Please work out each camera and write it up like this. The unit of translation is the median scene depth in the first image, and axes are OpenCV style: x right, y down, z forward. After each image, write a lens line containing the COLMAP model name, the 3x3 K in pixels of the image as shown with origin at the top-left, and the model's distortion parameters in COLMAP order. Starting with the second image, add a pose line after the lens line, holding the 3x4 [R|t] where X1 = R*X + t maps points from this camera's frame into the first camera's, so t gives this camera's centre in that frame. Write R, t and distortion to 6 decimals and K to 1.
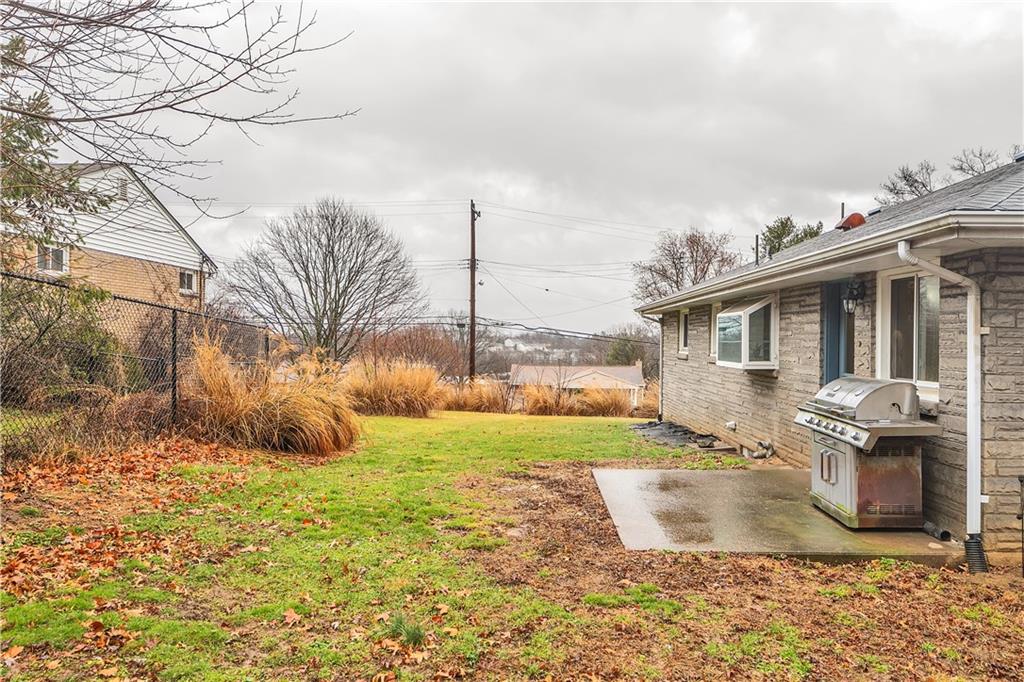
lens RADIAL K [[782.4, 0, 512.0], [0, 782.4, 341.0], [0, 0, 1]] dist [0.026911, -0.004111]
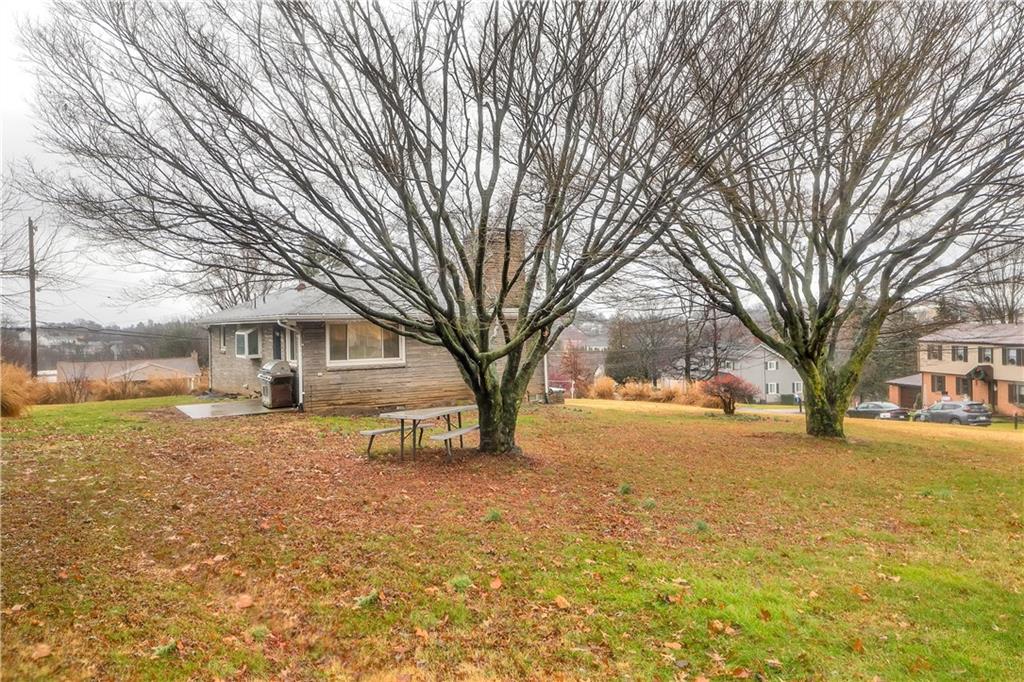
lens RADIAL K [[782.4, 0, 512.0], [0, 782.4, 341.0], [0, 0, 1]] dist [0.026911, -0.004111]
pose [[0.854035, -0.036282, 0.518949, -0.215138], [0.027126, 0.999314, 0.025225, -0.048826], [-0.519508, -0.007466, 0.854433, -1.295752]]
